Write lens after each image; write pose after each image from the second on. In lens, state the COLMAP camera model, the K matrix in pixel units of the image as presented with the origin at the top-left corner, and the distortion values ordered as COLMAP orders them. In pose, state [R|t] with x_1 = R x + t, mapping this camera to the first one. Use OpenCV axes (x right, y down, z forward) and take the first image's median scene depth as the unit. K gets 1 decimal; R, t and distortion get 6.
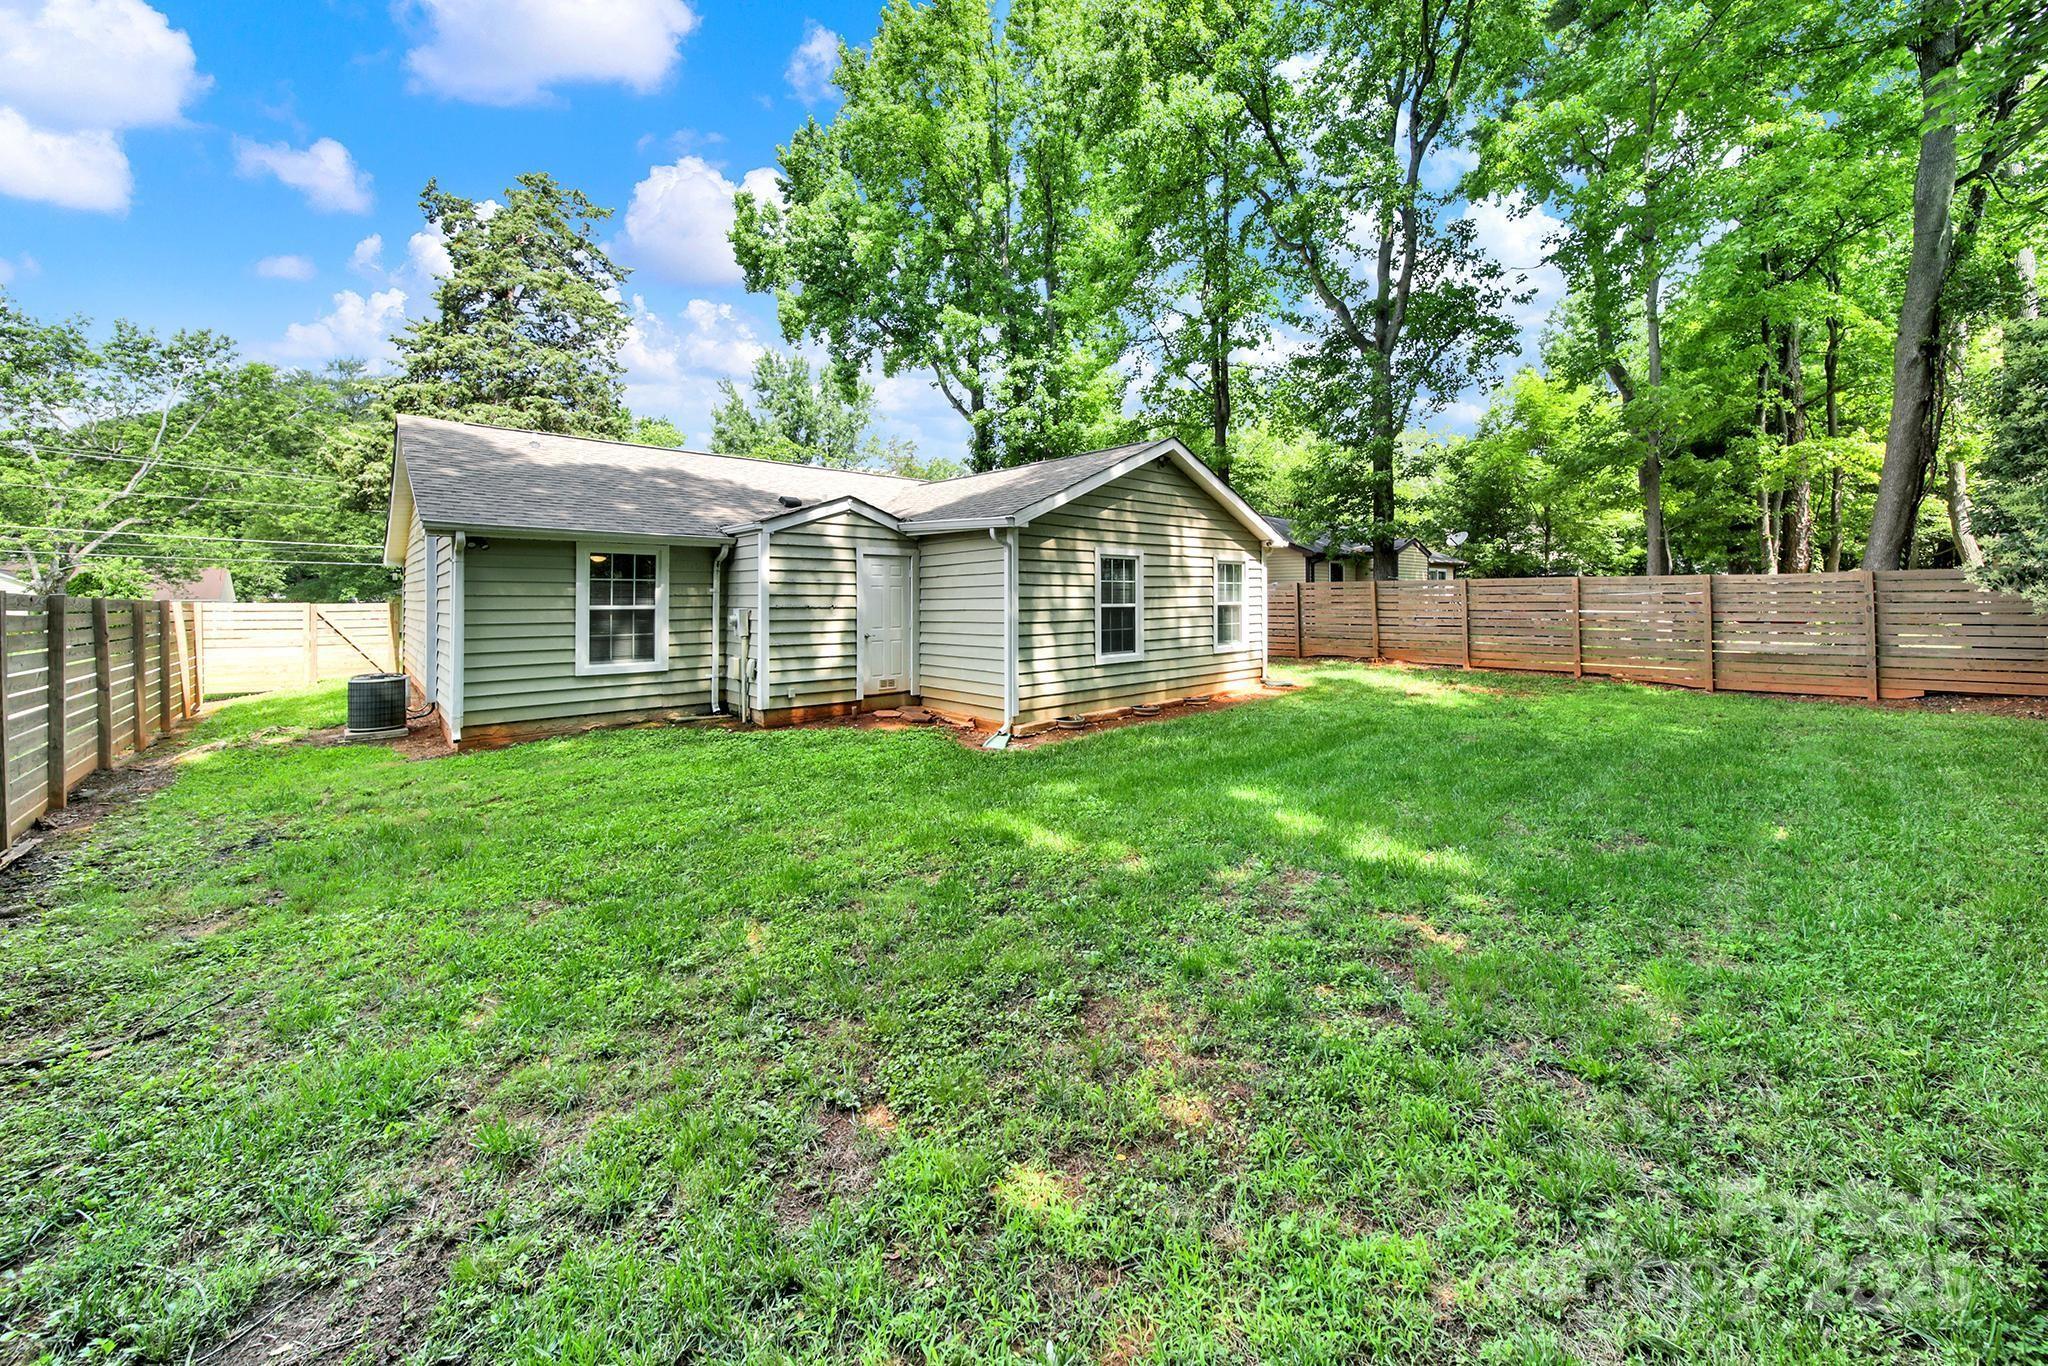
lens RADIAL K [[737.8, 0, 1015.4], [0, 737.8, 591.5], [0, 0, 1]] dist [-0.001939, -0.001141]
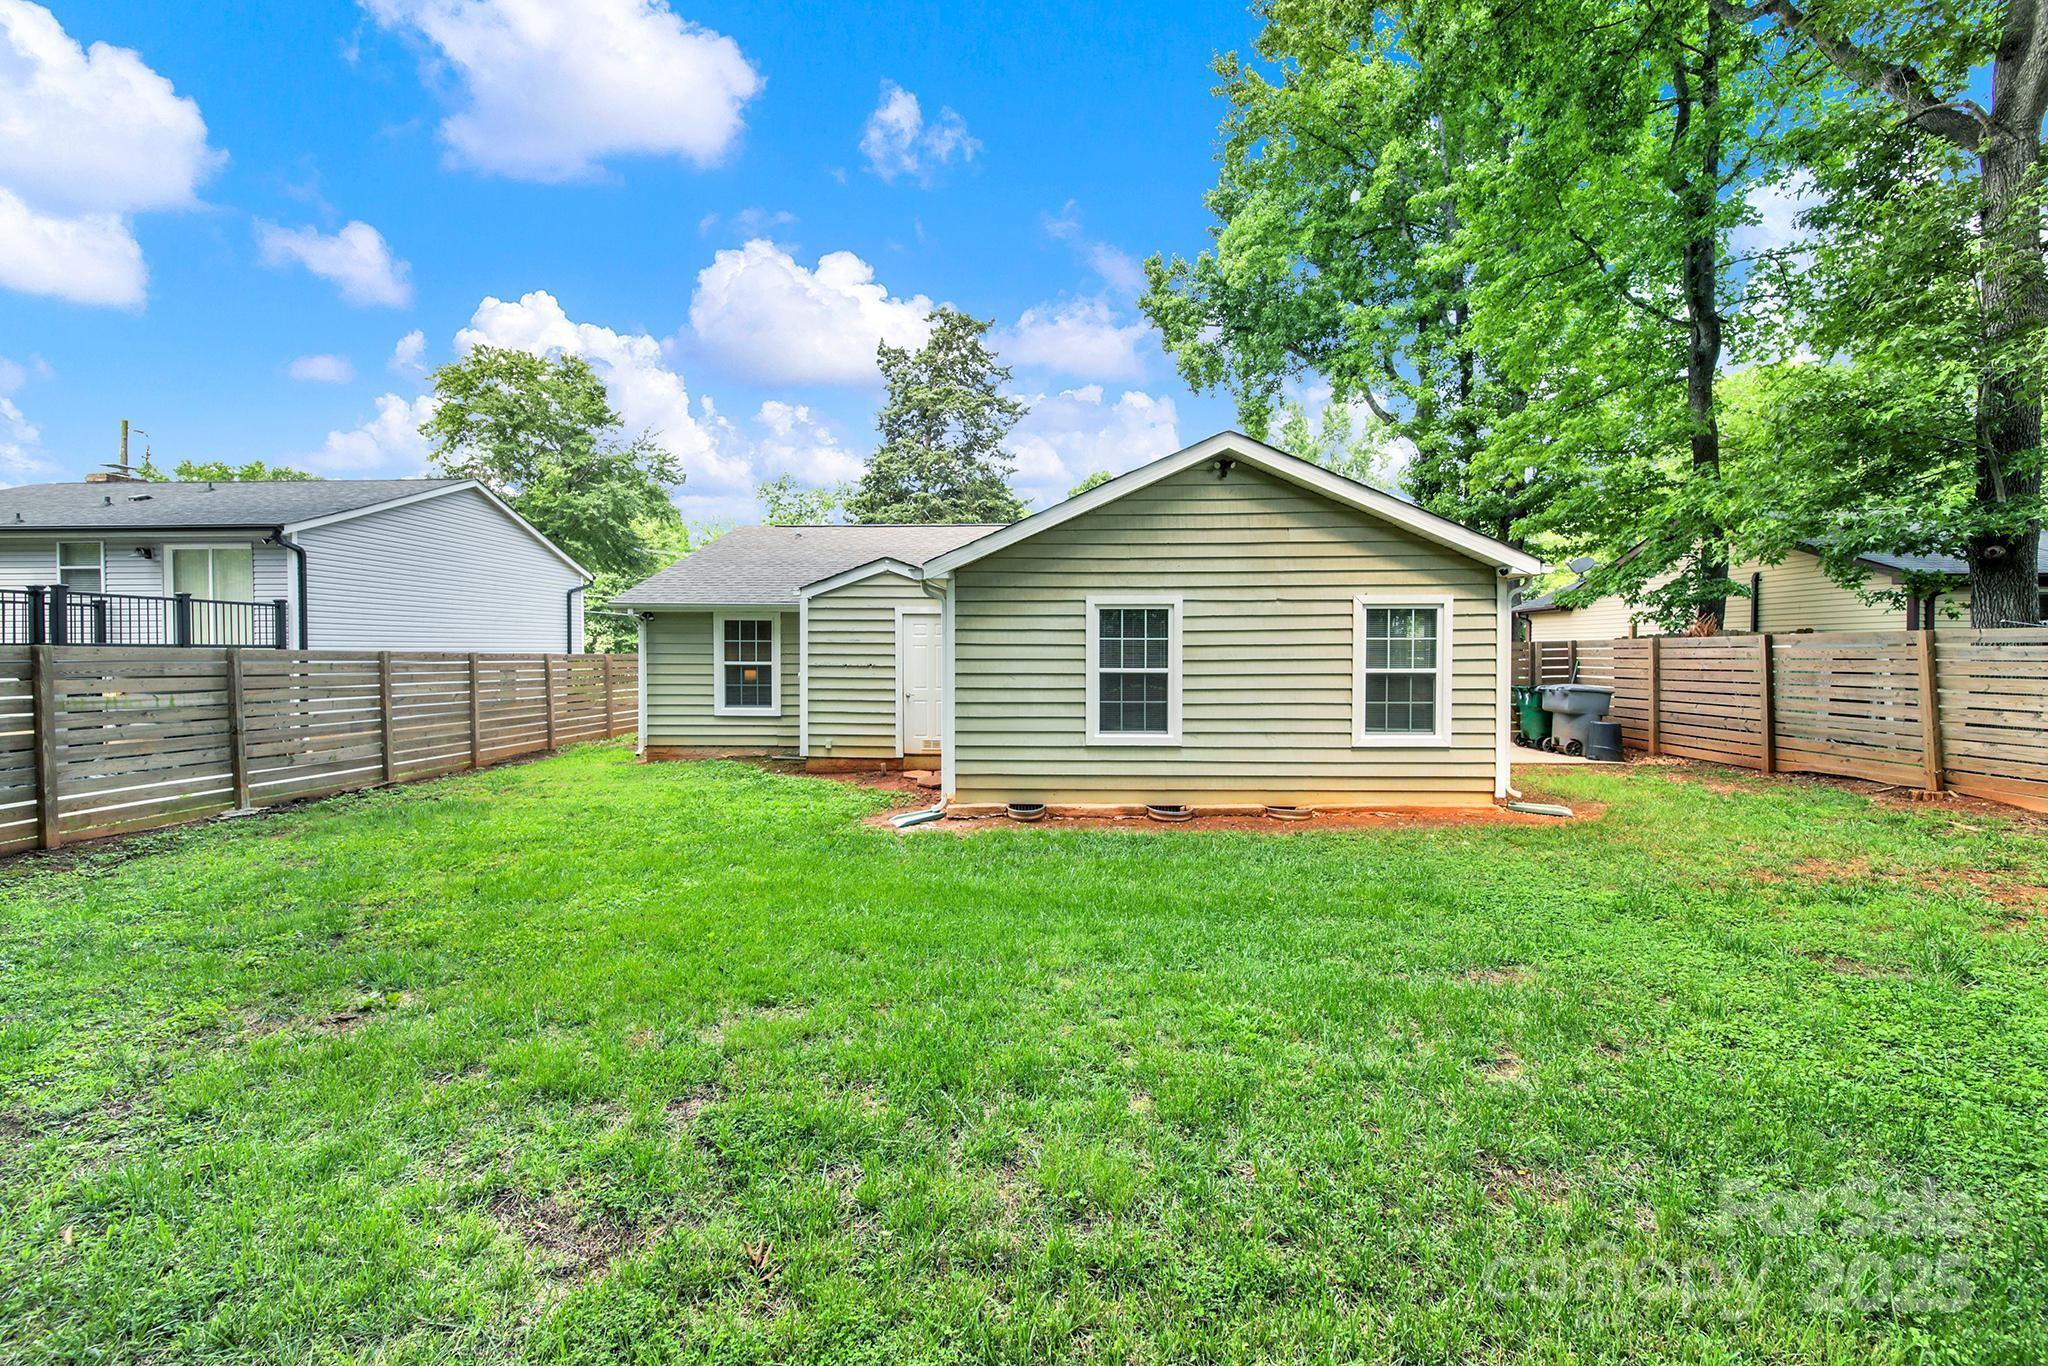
lens RADIAL K [[737.8, 0, 1022.3], [0, 737.8, 665.3], [0, 0, 1]] dist [-0.001939, -0.001141]
pose [[0.715055, 0.016371, -0.698876, 0.596228], [0.000994, 0.999701, 0.024435, -0.004848], [0.699068, -0.018167, 0.714825, 0.376509]]
